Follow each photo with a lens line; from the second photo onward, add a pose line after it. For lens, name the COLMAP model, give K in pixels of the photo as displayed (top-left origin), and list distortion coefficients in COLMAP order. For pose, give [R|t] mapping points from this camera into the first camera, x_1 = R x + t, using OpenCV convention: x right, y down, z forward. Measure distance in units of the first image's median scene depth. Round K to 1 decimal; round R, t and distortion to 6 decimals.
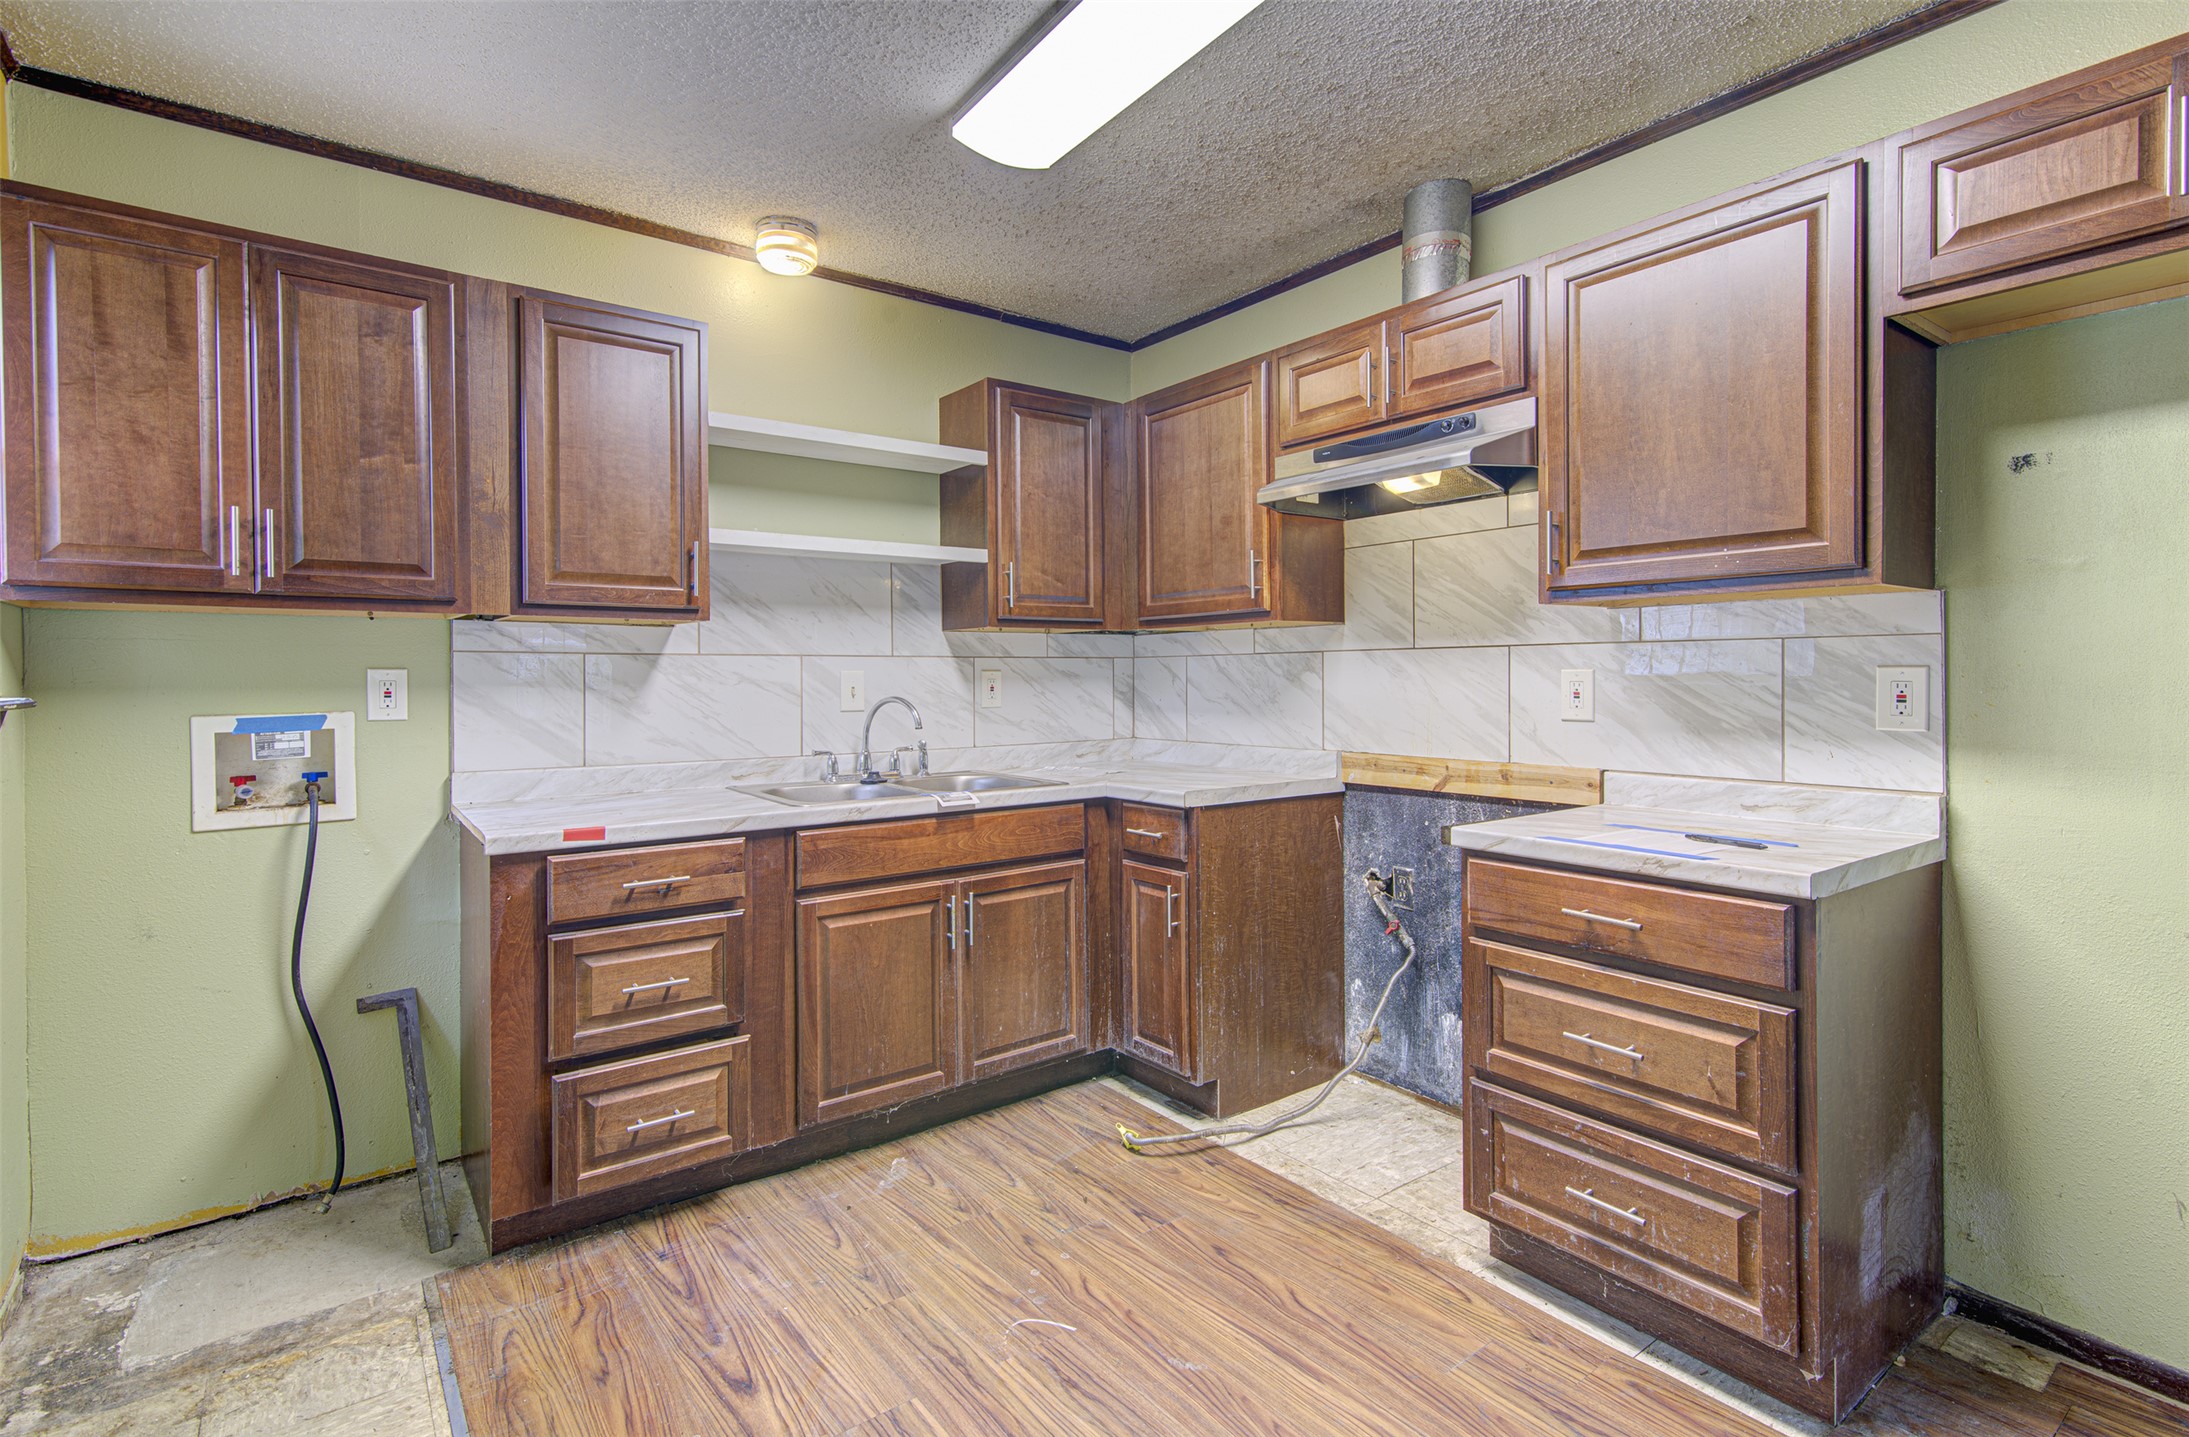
lens RADIAL K [[1056.4, 0, 1118.6], [0, 1056.4, 690.3], [0, 0, 1]] dist [0.012602, -0.001186]
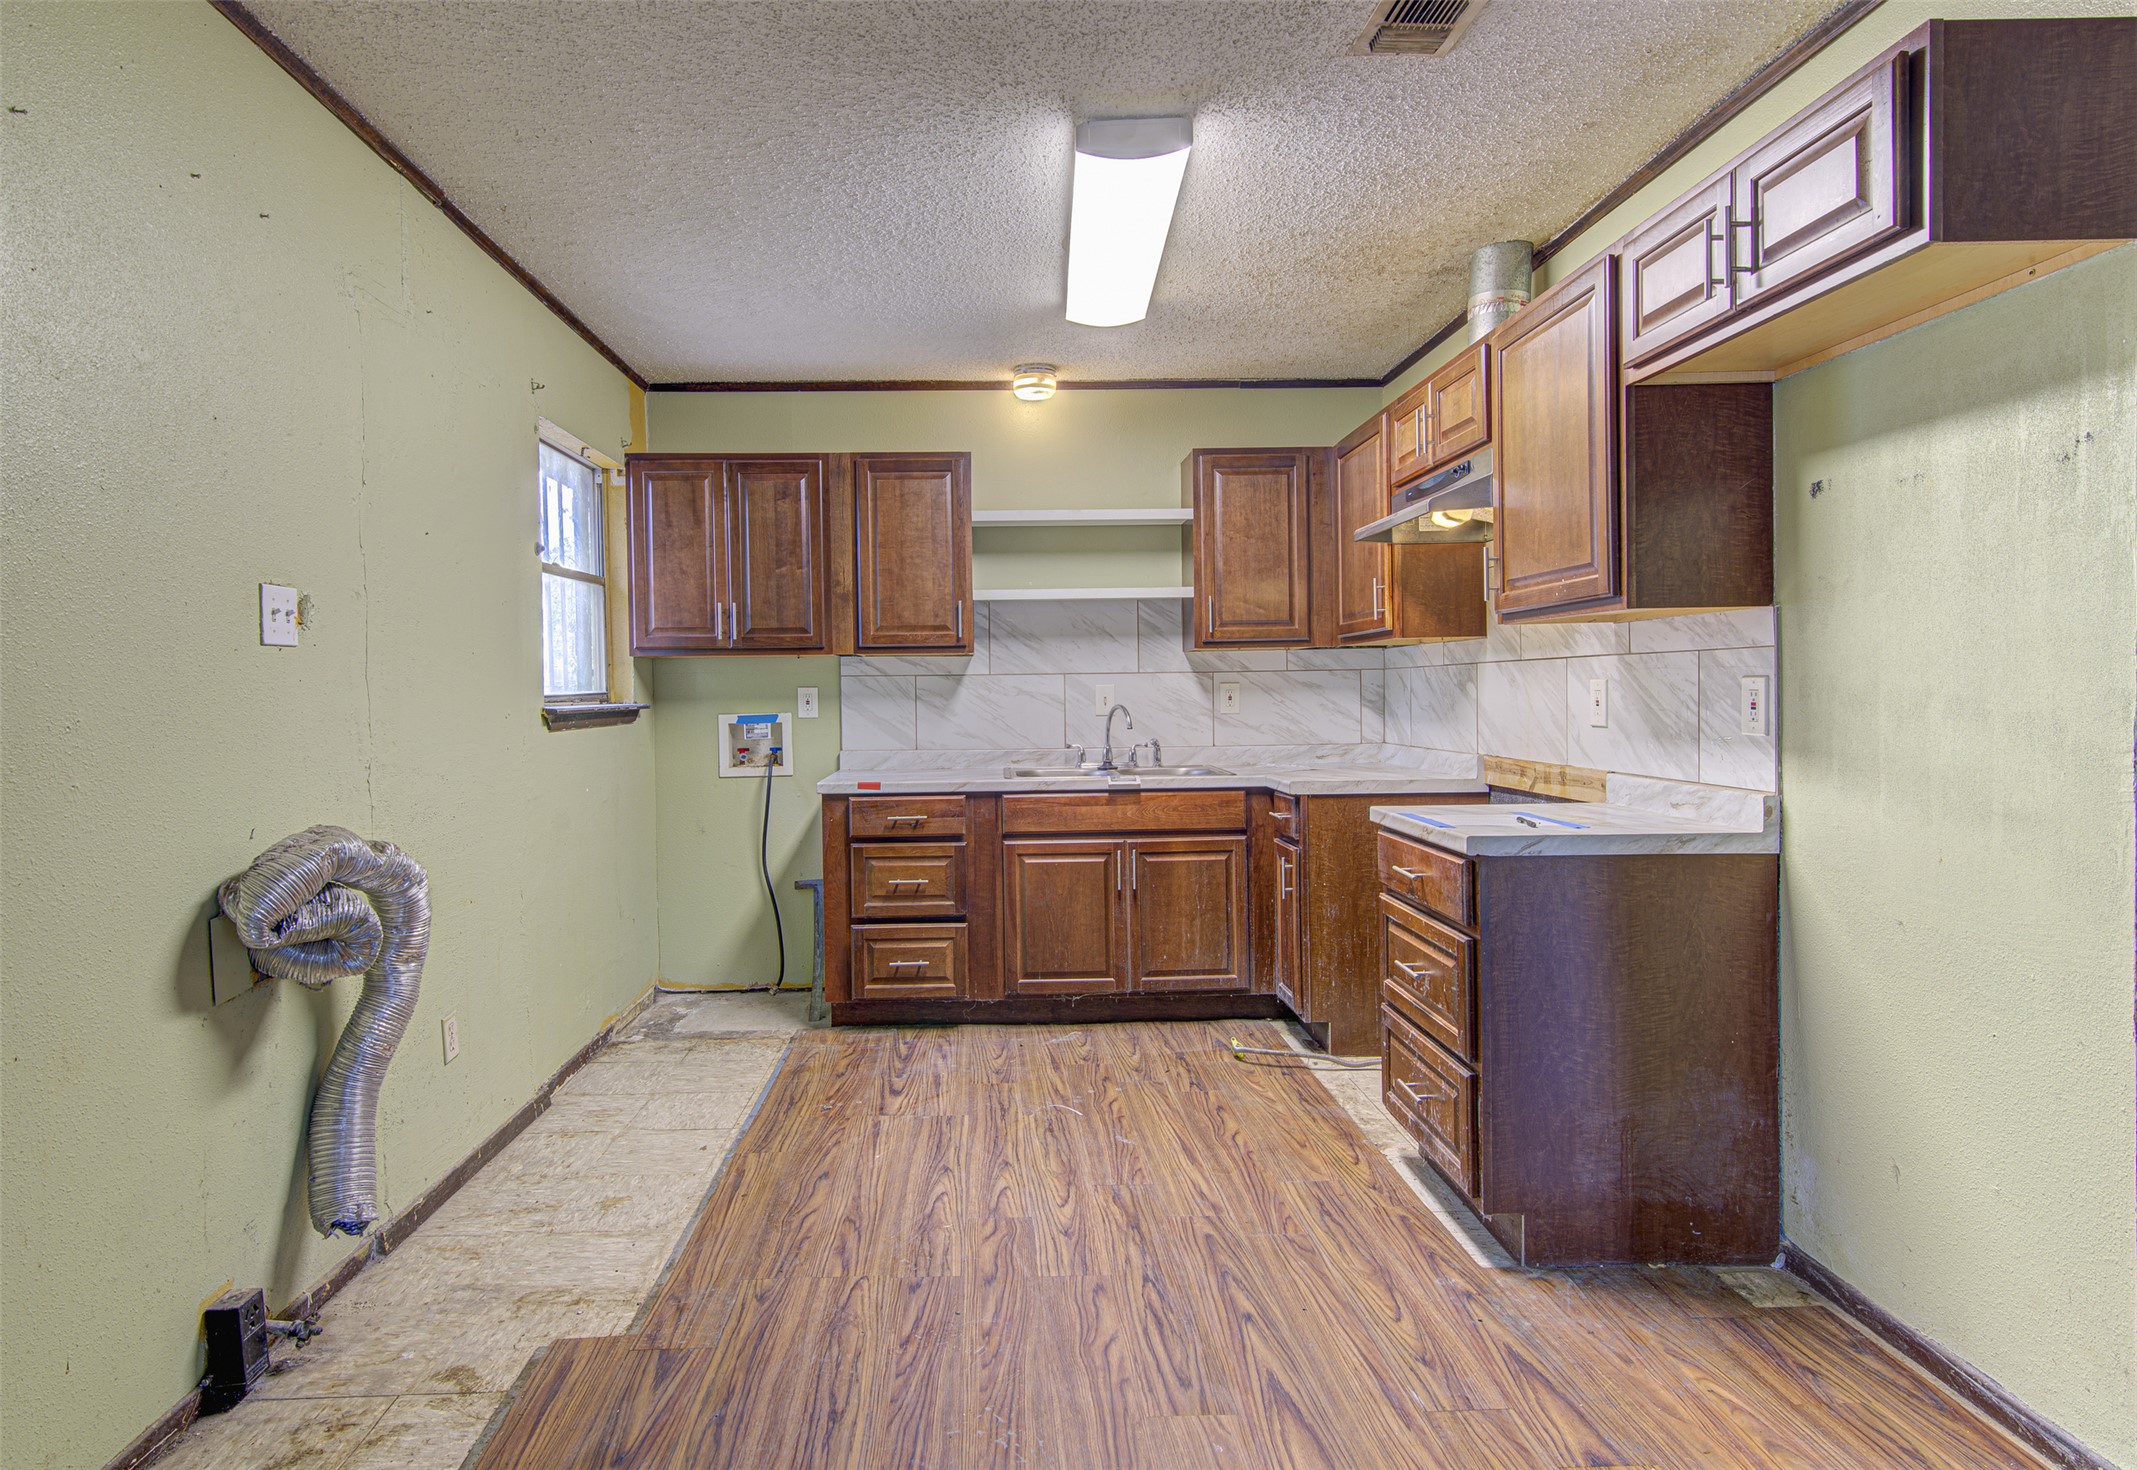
lens RADIAL K [[1245.9, 0, 1066.3], [0, 1245.9, 724.1], [0, 0, 1]] dist [0.006000, -0.001880]
pose [[0.825344, 0.009672, -0.564547, 0.789582], [0.001614, 0.999809, 0.019489, 0.000348], [0.564628, -0.016996, 0.825171, -0.408906]]
